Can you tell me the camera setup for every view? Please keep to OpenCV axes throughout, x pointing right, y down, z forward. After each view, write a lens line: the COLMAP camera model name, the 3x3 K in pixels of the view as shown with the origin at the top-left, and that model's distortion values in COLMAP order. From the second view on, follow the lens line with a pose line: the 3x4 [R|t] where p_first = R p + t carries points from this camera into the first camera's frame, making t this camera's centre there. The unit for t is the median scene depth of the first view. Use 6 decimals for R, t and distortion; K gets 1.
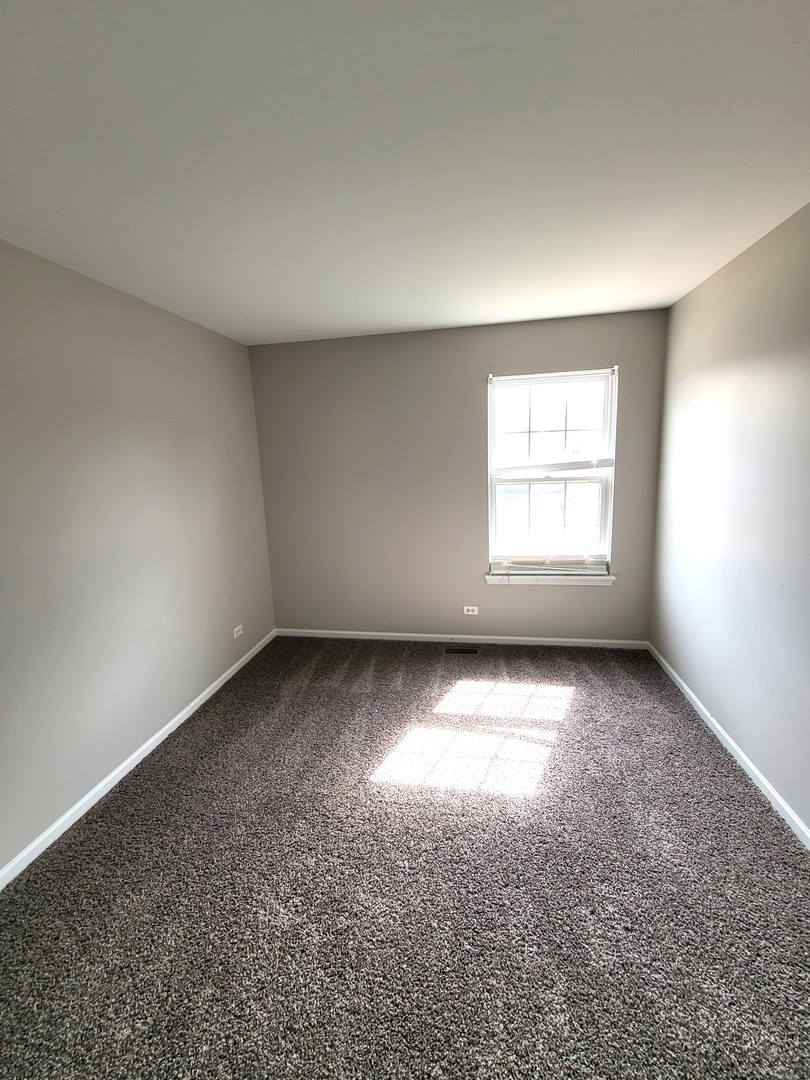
lens RADIAL K [[432.0, 0, 386.9], [0, 432.0, 533.1], [0, 0, 1]] dist [0.001370, -0.000582]
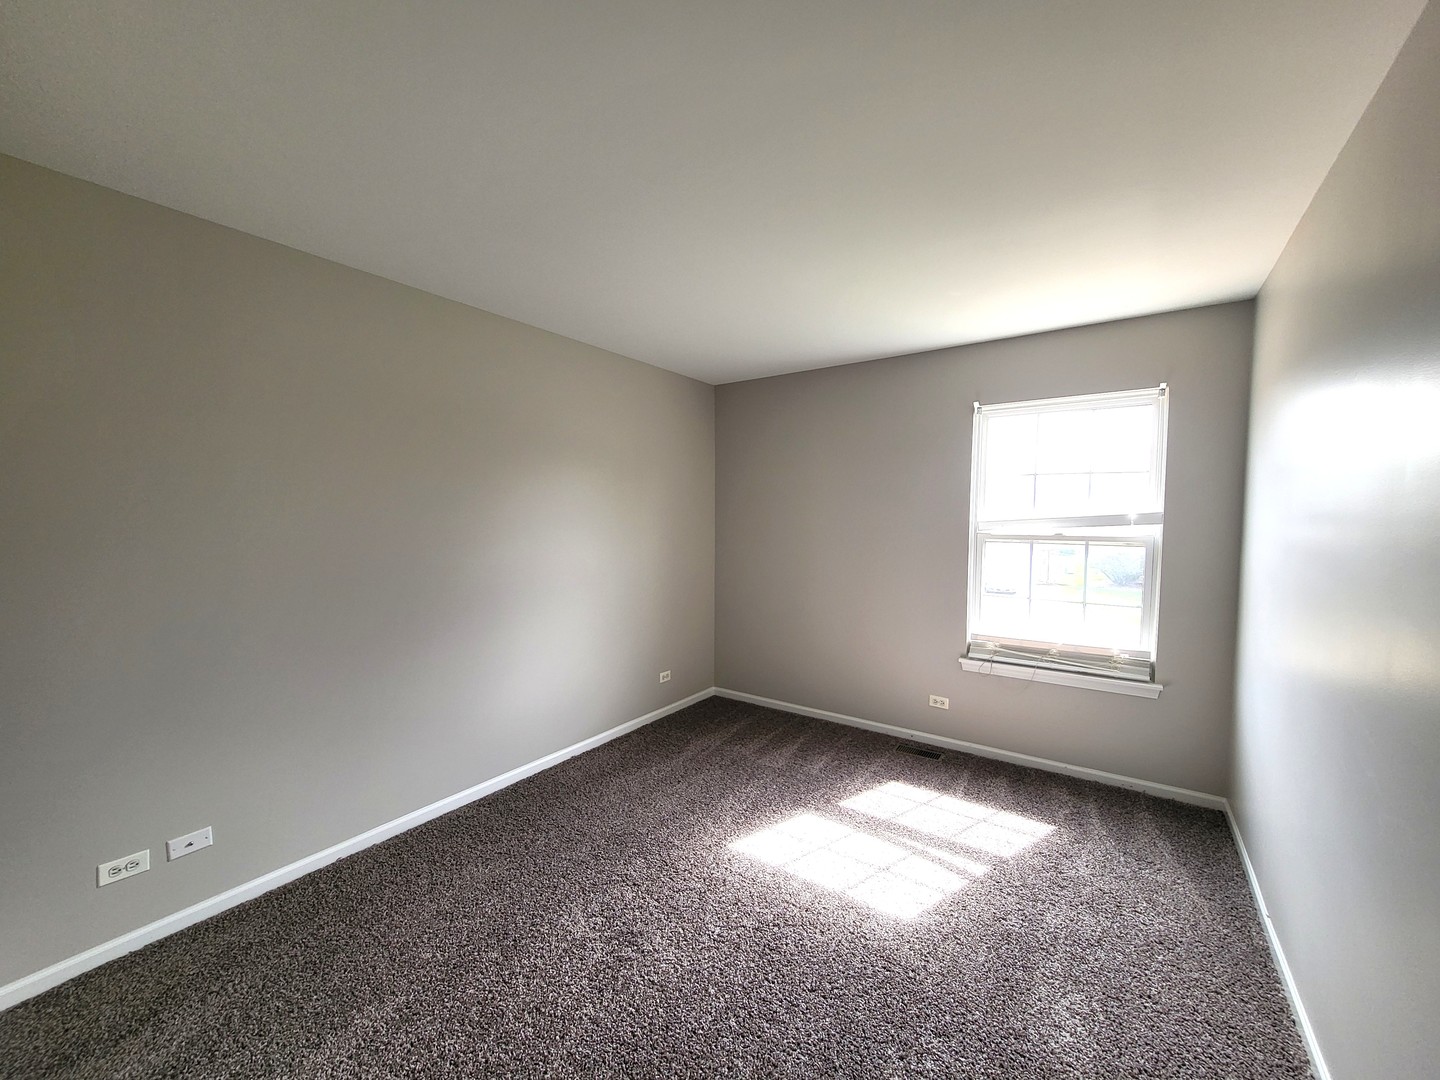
lens RADIAL K [[517.9, 0, 709.2], [0, 517.9, 552.3], [0, 0, 1]] dist [-0.001059, -0.000229]
pose [[0.915672, 0.074904, -0.394886, 0.217200], [-0.114546, 0.990370, -0.077754, 0.044616], [0.385259, 0.116430, 0.915434, -0.039278]]
